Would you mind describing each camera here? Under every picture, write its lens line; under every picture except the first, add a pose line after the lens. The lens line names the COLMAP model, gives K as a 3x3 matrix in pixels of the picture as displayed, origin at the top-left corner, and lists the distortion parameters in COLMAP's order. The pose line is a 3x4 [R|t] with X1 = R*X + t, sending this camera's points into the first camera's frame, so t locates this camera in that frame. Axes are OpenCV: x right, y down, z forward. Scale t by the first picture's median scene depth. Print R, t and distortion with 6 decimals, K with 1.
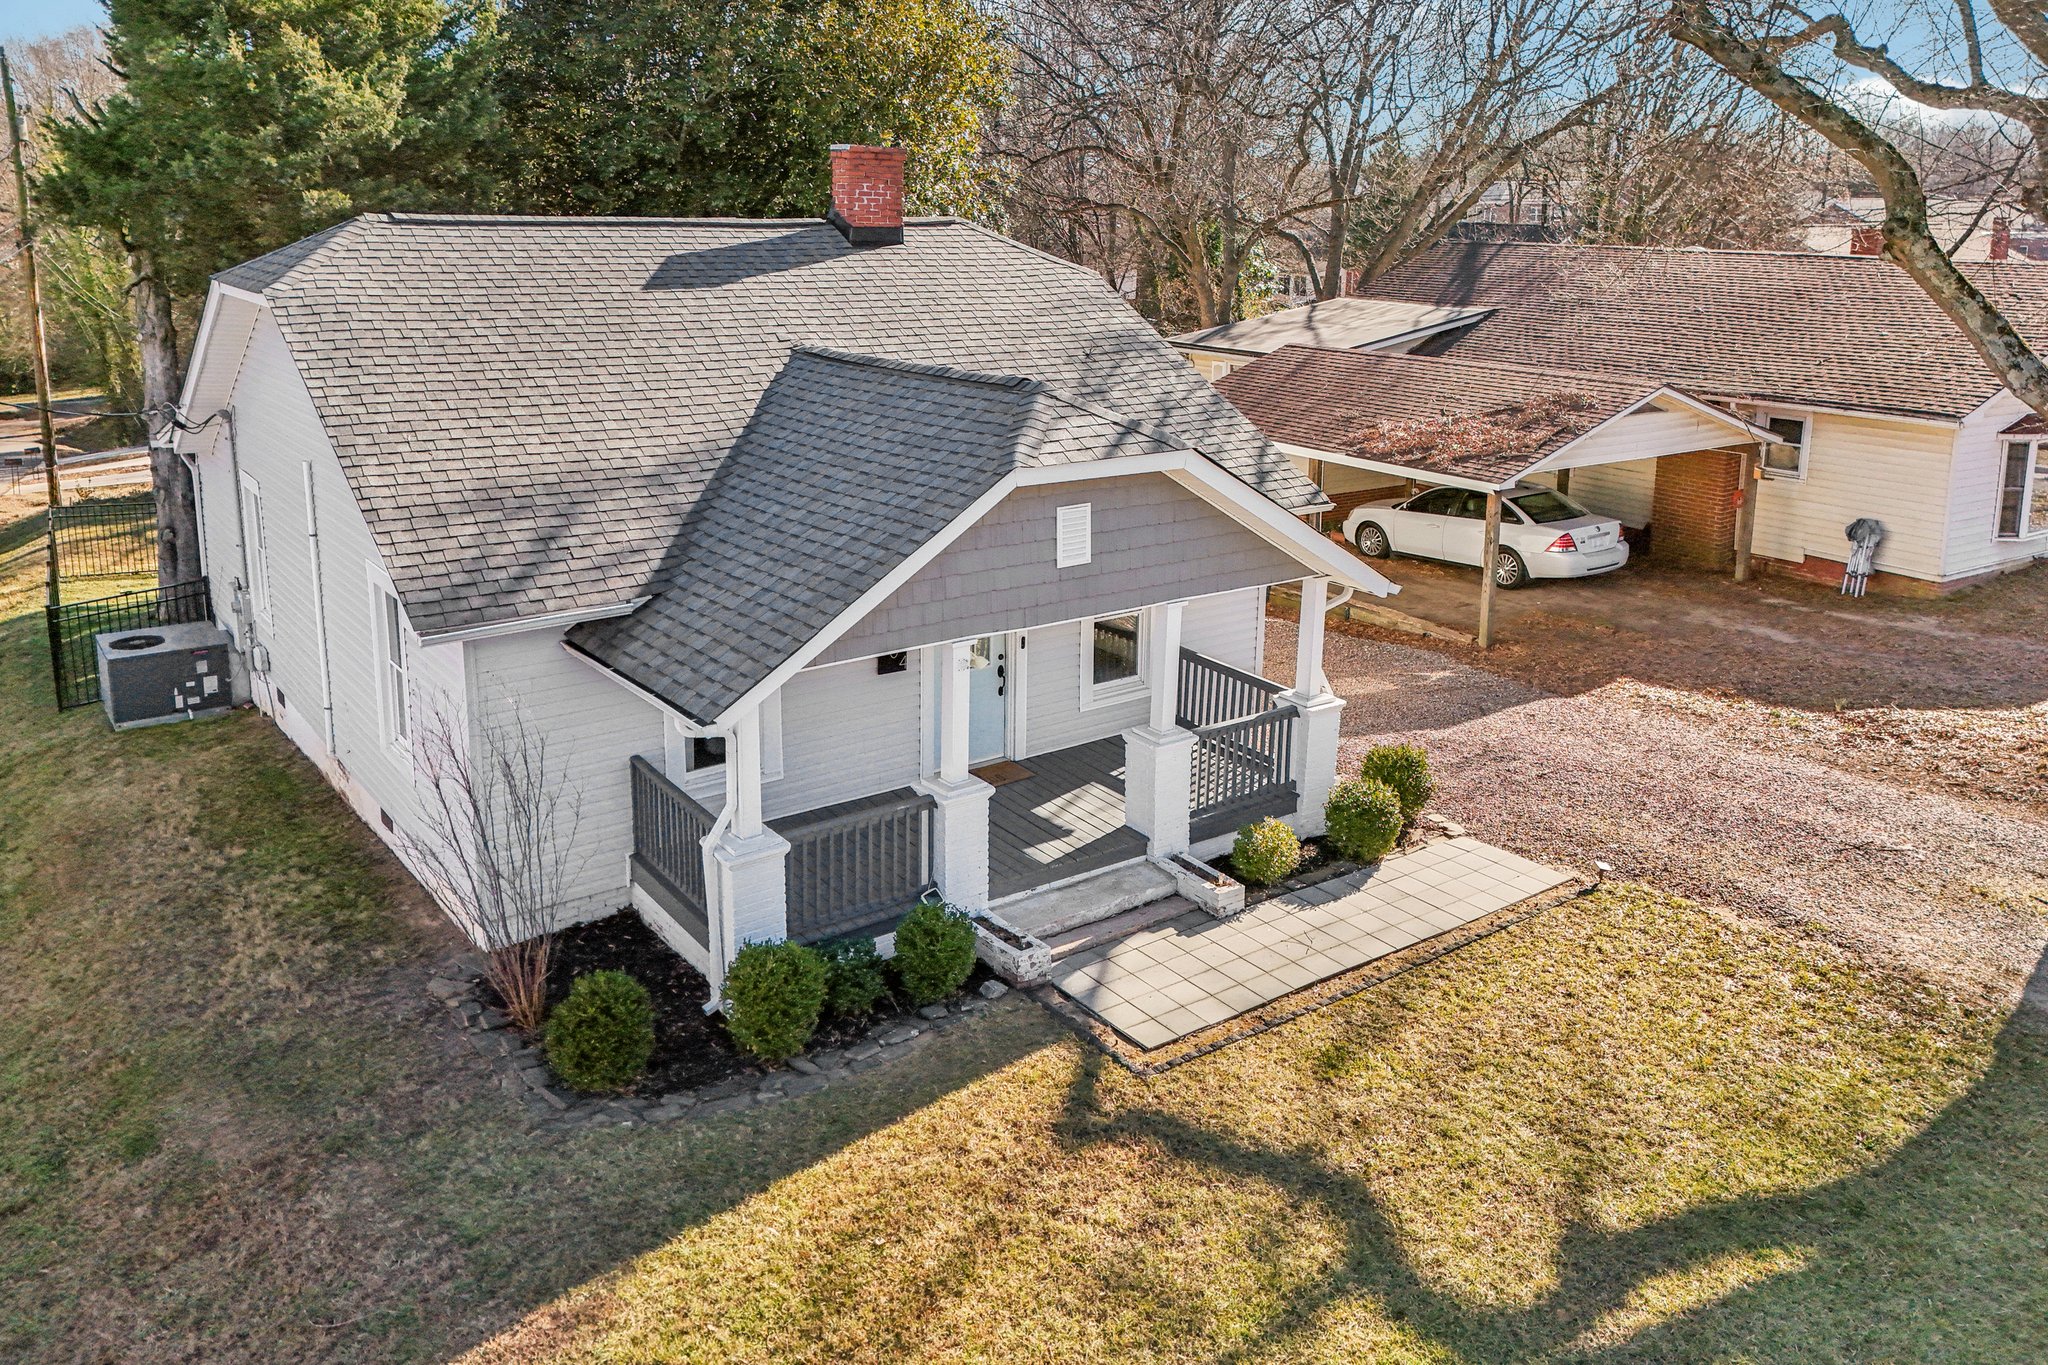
lens RADIAL K [[1466.3, 0, 1039.7], [0, 1466.3, 681.7], [0, 0, 1]] dist [0.063946, -0.048944]
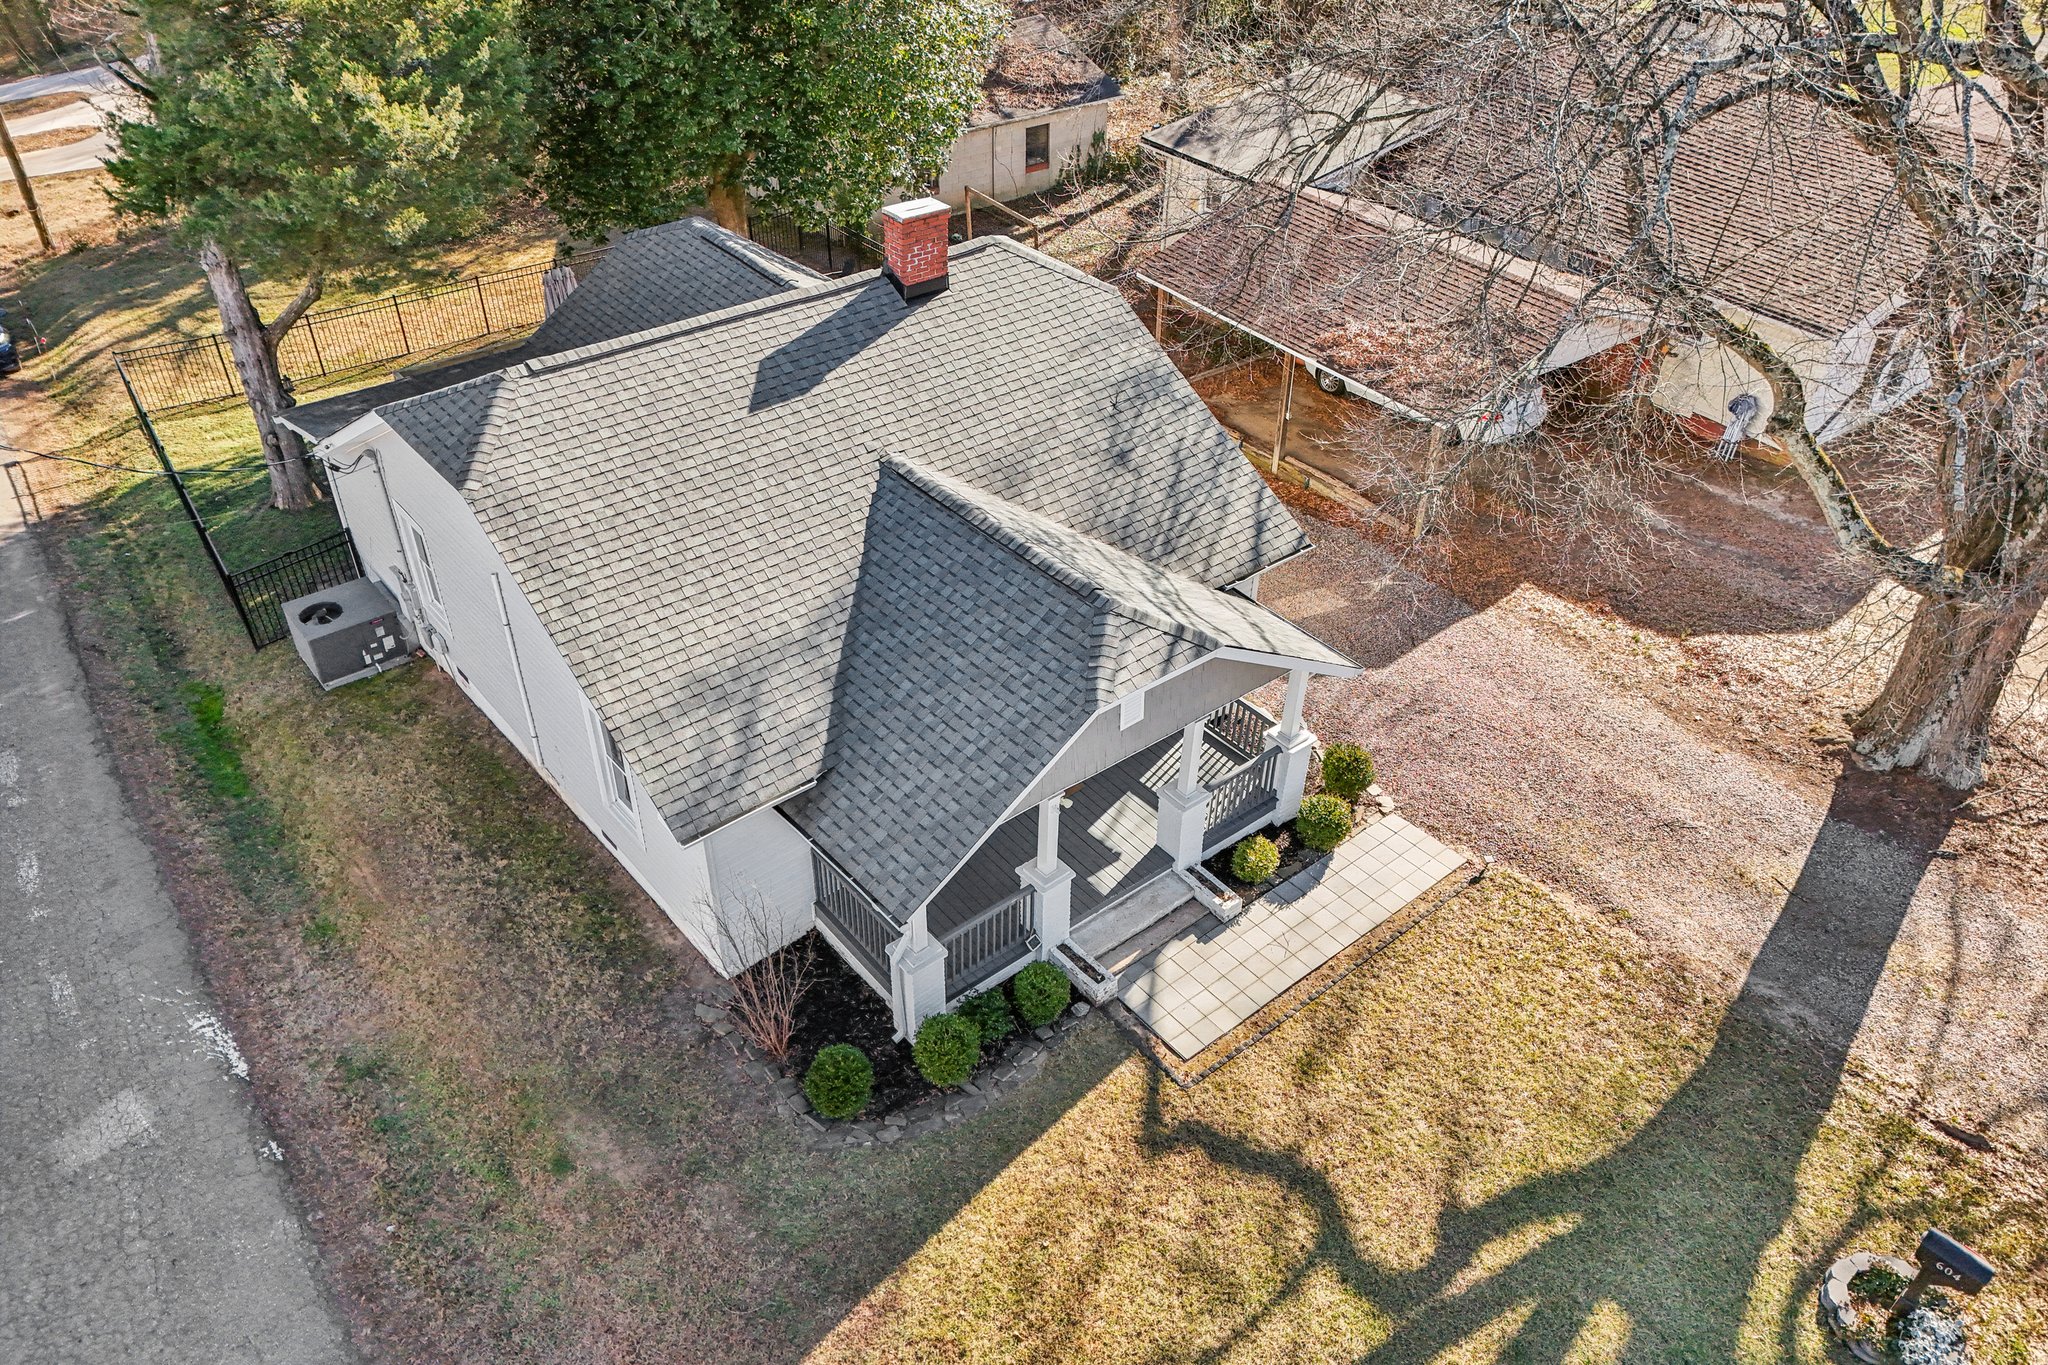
lens RADIAL K [[1428.3, 0, 1024.0], [0, 1428.3, 682.5], [0, 0, 1]] dist [0.075460, -0.060330]
pose [[0.998102, -0.039188, 0.047499, -0.151726], [0.015551, 0.906773, 0.421331, -0.741651], [-0.059582, -0.419793, 0.905662, -0.193846]]
